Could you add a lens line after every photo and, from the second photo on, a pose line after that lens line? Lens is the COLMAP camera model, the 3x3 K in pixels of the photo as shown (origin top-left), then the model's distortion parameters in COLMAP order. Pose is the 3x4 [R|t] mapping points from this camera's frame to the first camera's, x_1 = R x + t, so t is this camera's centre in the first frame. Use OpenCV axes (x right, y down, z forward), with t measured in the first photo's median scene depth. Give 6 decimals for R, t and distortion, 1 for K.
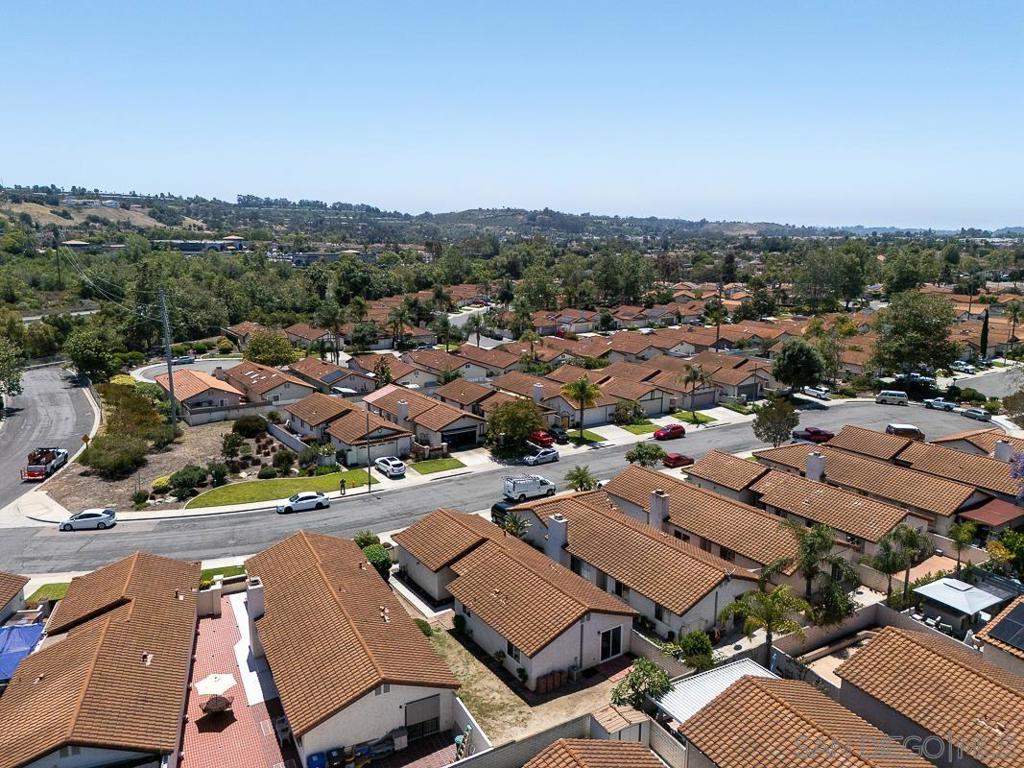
lens RADIAL K [[750.1, 0, 511.0], [0, 750.1, 384.2], [0, 0, 1]] dist [0.081500, -0.076684]
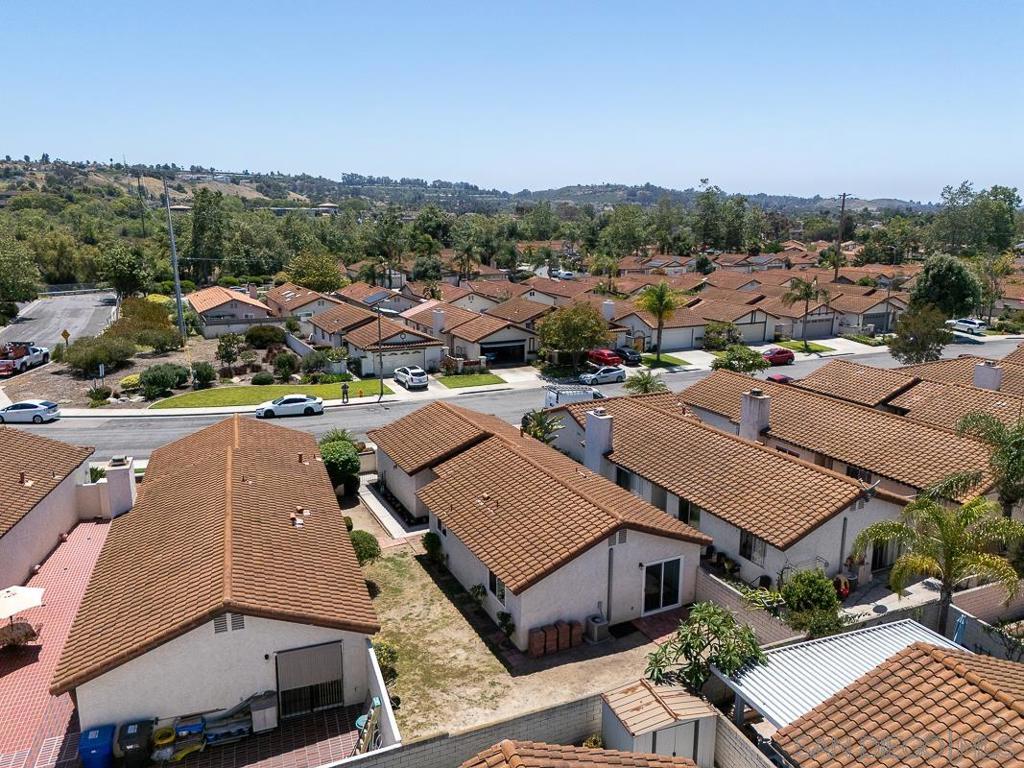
lens RADIAL K [[750.1, 0, 510.4], [0, 750.1, 382.0], [0, 0, 1]] dist [0.081500, -0.076684]
pose [[0.991613, 0.027013, -0.126391, 0.044878], [-0.024382, 0.999454, 0.022313, 0.089922], [0.126924, -0.019044, 0.991730, 0.205987]]
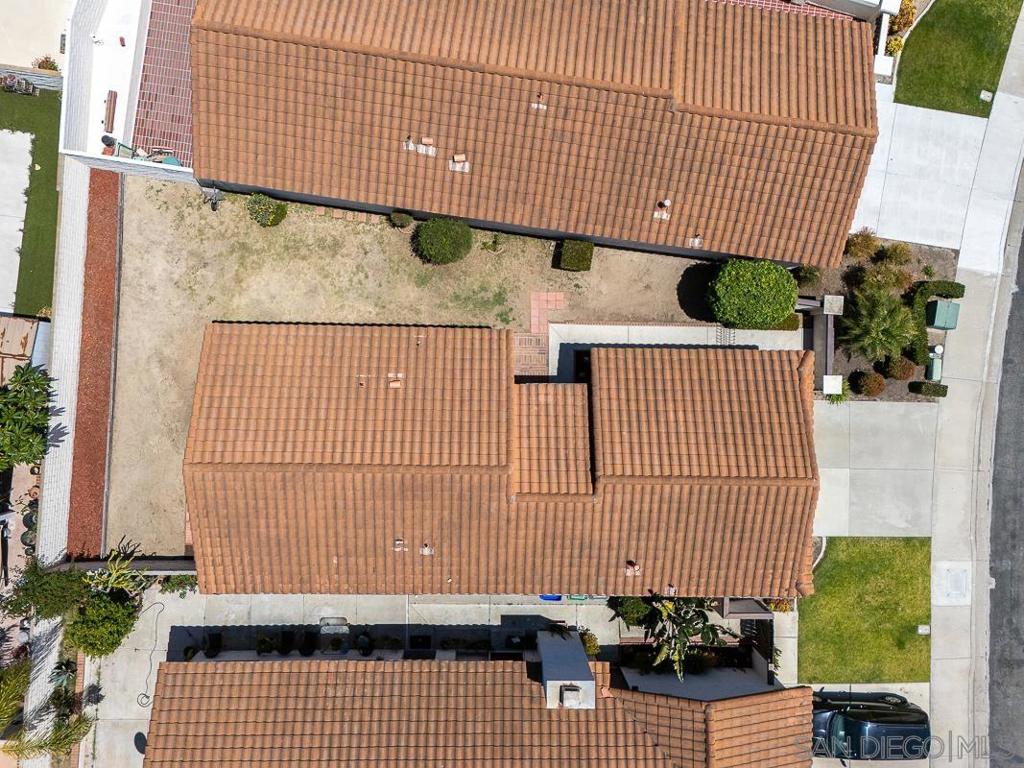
lens RADIAL K [[750.1, 0, 507.0], [0, 750.1, 379.2], [0, 0, 1]] dist [0.081500, -0.076684]
pose [[-0.569489, 0.821432, -0.030529, -0.025985], [-0.197853, -0.100932, 0.975022, -0.118200], [0.797833, 0.561304, 0.220002, 0.527035]]
